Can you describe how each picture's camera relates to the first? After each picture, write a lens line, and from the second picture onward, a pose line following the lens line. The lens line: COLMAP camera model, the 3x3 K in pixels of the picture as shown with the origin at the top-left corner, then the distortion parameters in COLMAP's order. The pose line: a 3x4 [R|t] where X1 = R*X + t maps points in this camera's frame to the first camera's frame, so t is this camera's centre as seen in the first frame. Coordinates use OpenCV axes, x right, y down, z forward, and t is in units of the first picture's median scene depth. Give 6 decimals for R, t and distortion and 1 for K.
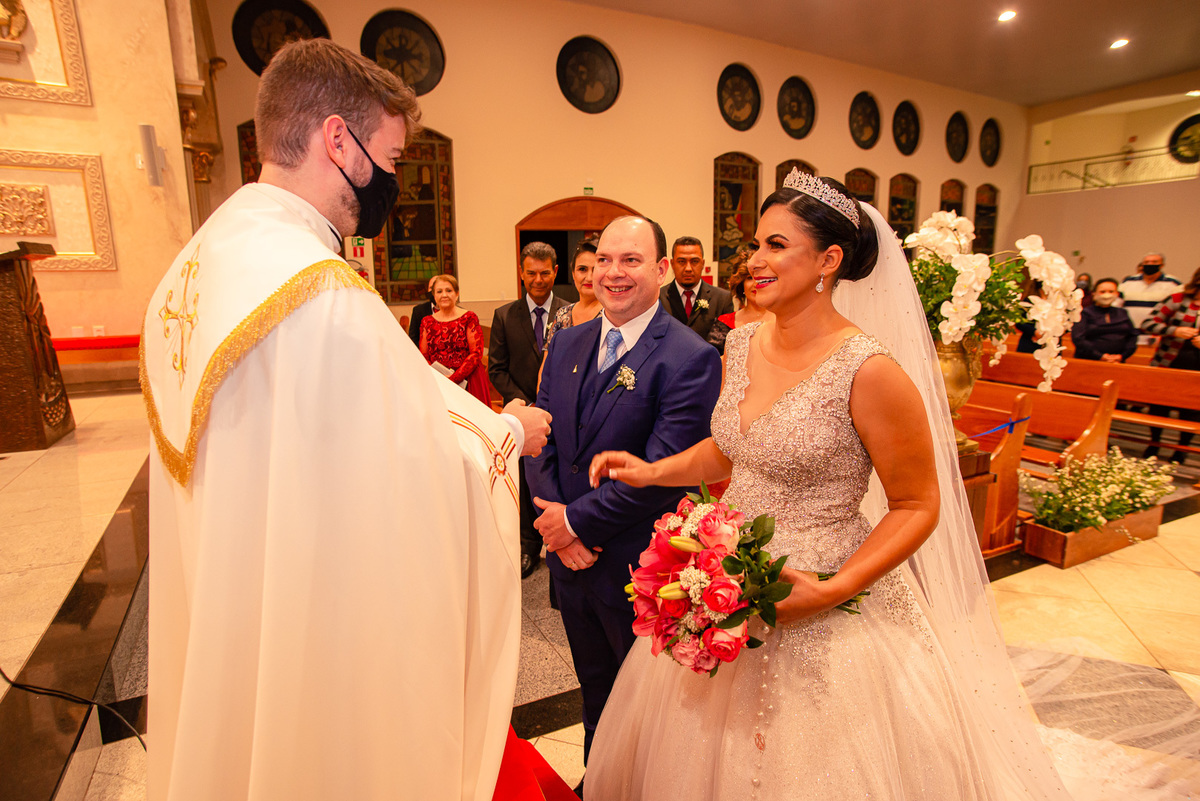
lens RADIAL K [[690.3, 0, 598.3], [0, 690.3, 398.6], [0, 0, 1]] dist [-0.096172, 0.079143]
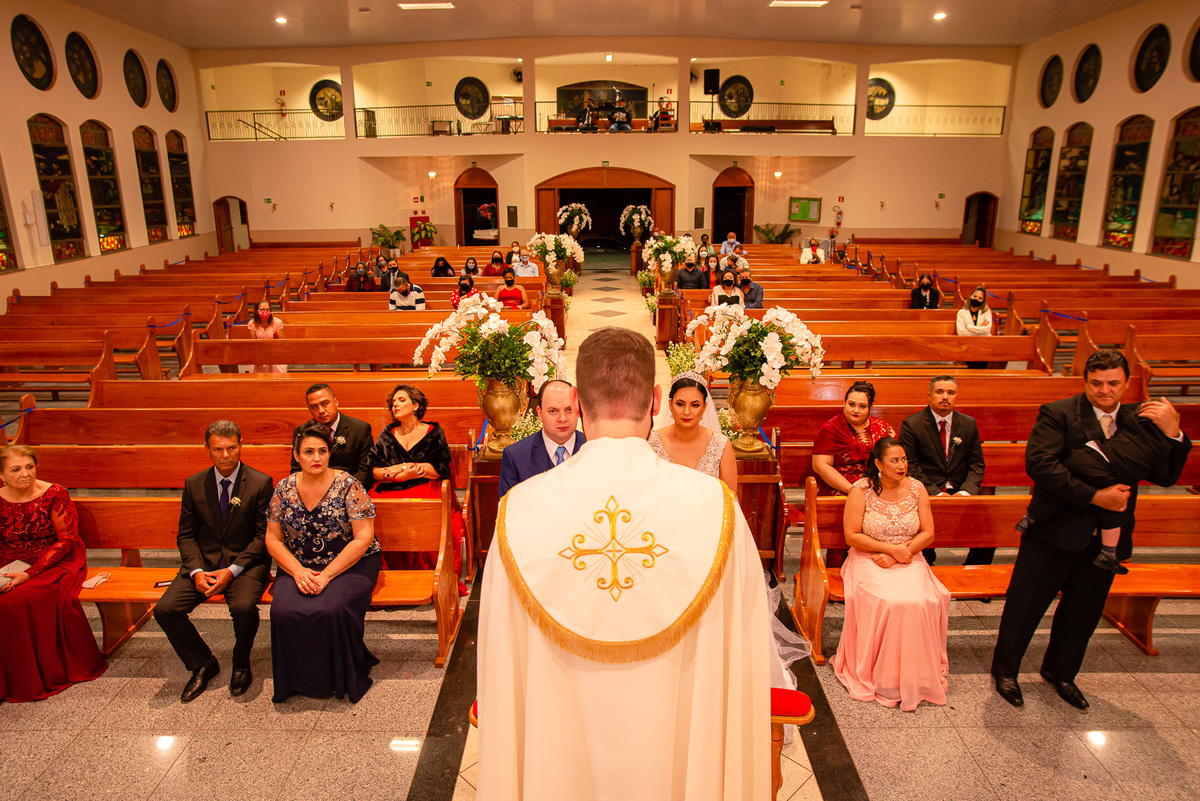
lens RADIAL K [[768.7, 0, 598.4], [0, 768.7, 377.9], [0, 0, 1]] dist [-0.093425, 0.080160]
pose [[0.449249, -0.229198, 0.863507, -0.178951], [0.172908, 0.970564, 0.167656, -0.072396], [-0.876515, 0.073988, 0.475655, 0.006870]]
